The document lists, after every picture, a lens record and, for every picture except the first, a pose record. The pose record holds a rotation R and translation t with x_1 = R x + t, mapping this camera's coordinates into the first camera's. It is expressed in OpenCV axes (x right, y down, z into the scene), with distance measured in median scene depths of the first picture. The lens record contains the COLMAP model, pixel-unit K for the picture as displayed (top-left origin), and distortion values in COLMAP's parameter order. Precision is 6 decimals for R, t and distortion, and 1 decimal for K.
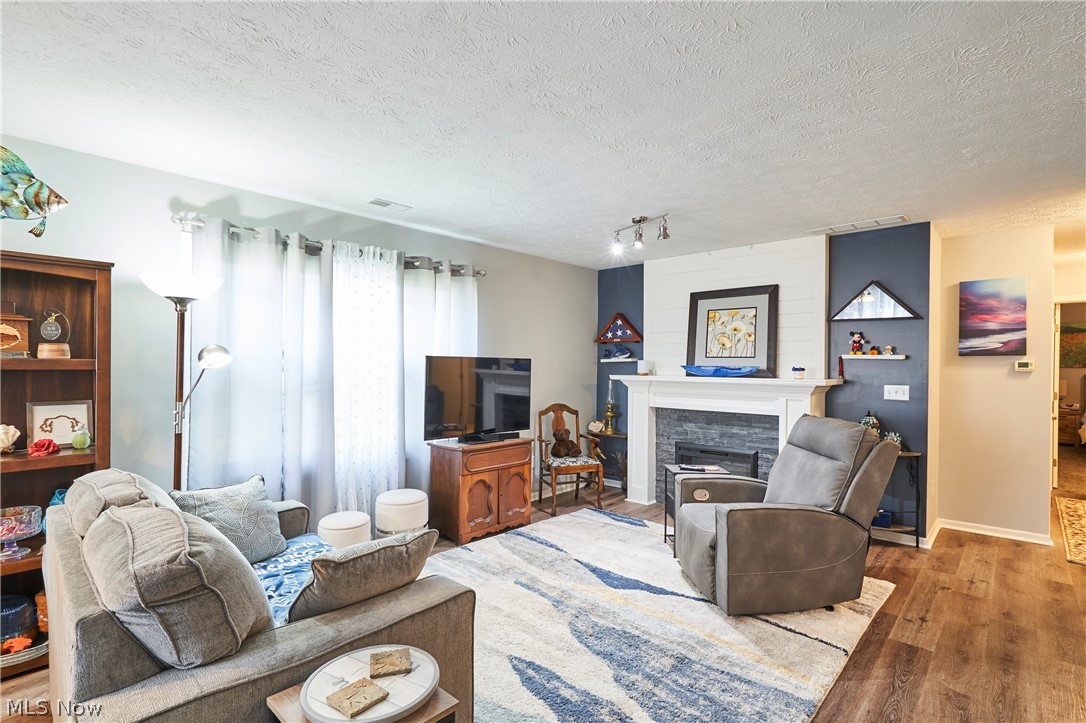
lens RADIAL K [[518.1, 0, 546.4], [0, 518.1, 366.2], [0, 0, 1]] dist [0.004507, 0.000449]
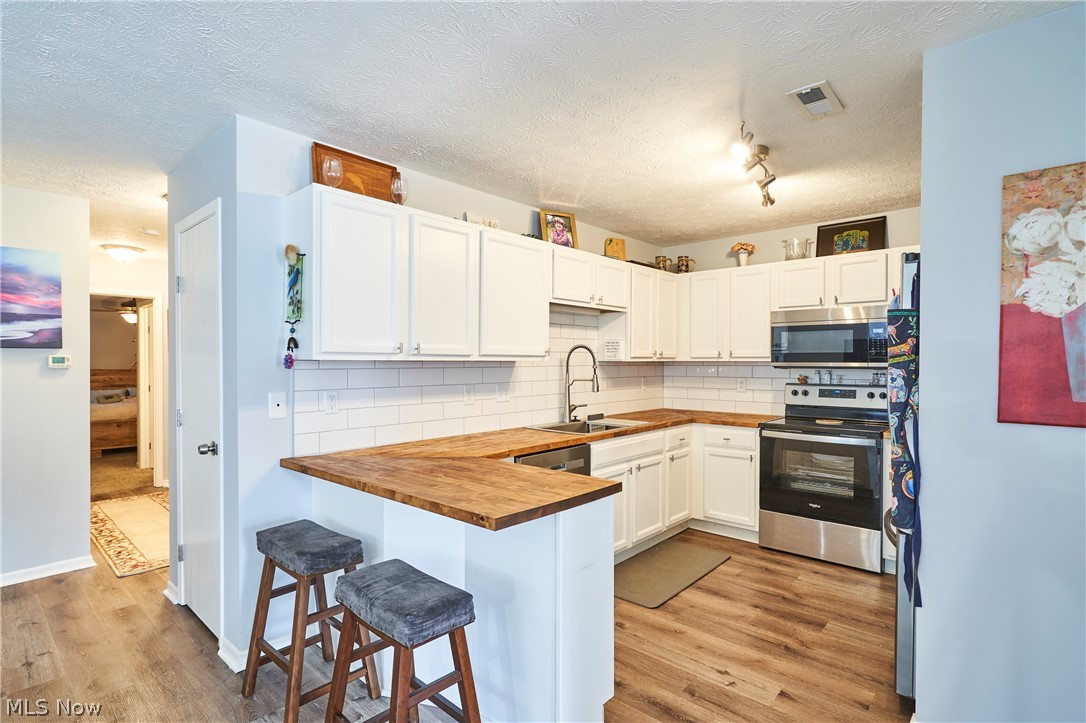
lens RADIAL K [[528.9, 0, 545.6], [0, 528.9, 366.6], [0, 0, 1]] dist [-0.003150, 0.000284]
pose [[-0.010614, -0.015416, 0.999825, 0.075756], [0.004492, 0.999870, 0.015464, -0.001796], [-0.999934, 0.004655, -0.010544, 0.241397]]
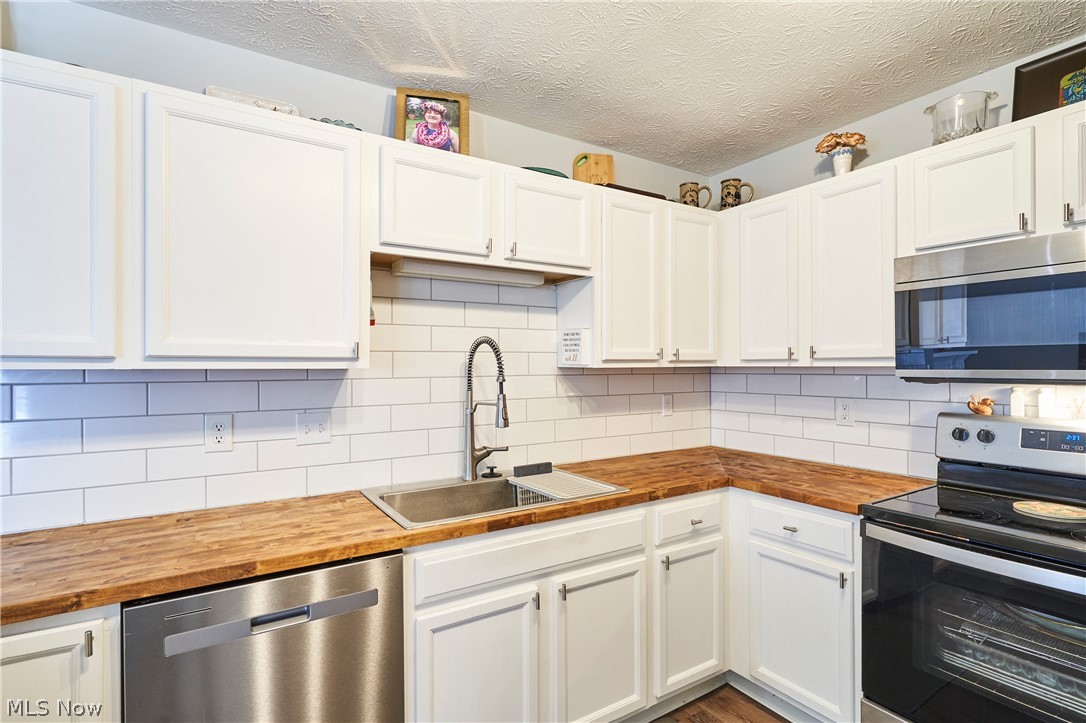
lens RADIAL K [[528.9, 0, 544.2], [0, 528.9, 367.0], [0, 0, 1]] dist [-0.003150, 0.000284]
pose [[0.258282, -0.008028, 0.966036, 0.542324], [0.009752, 0.999936, 0.005702, 0.000005], [-0.966020, 0.007948, 0.258344, -0.015739]]
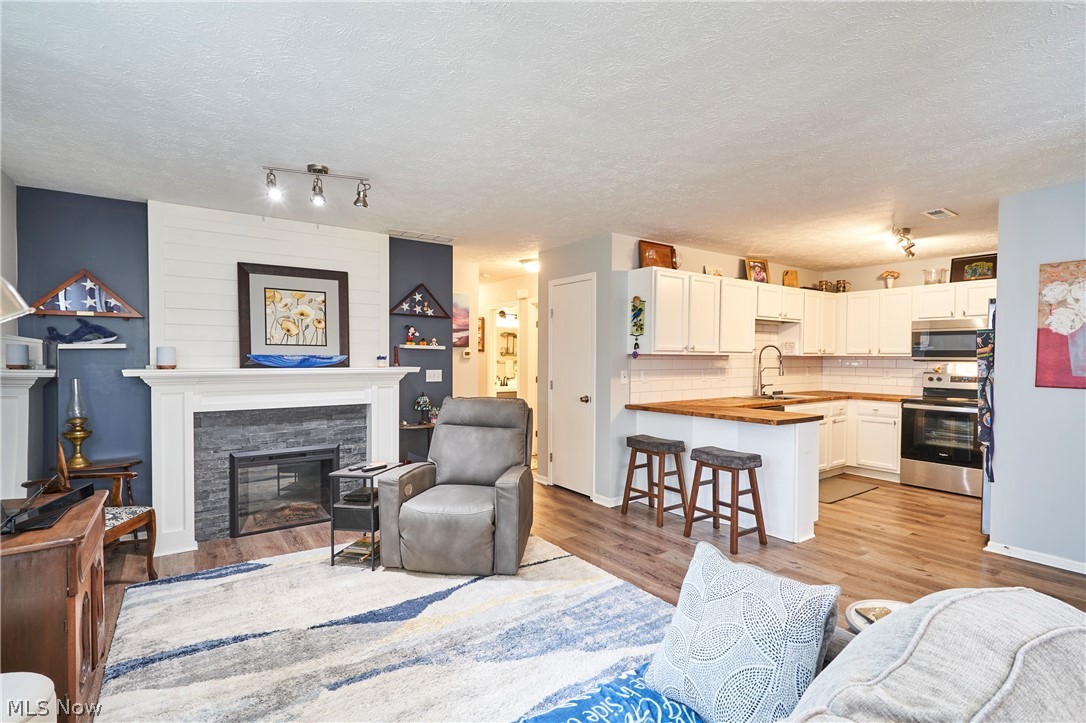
lens RADIAL K [[518.1, 0, 542.8], [0, 518.1, 366.5], [0, 0, 1]] dist [0.004507, 0.000449]
pose [[0.211588, -0.025272, 0.977032, -0.497672], [0.000661, 0.999669, 0.025715, -0.003640], [-0.977359, -0.004796, 0.211535, 0.475314]]
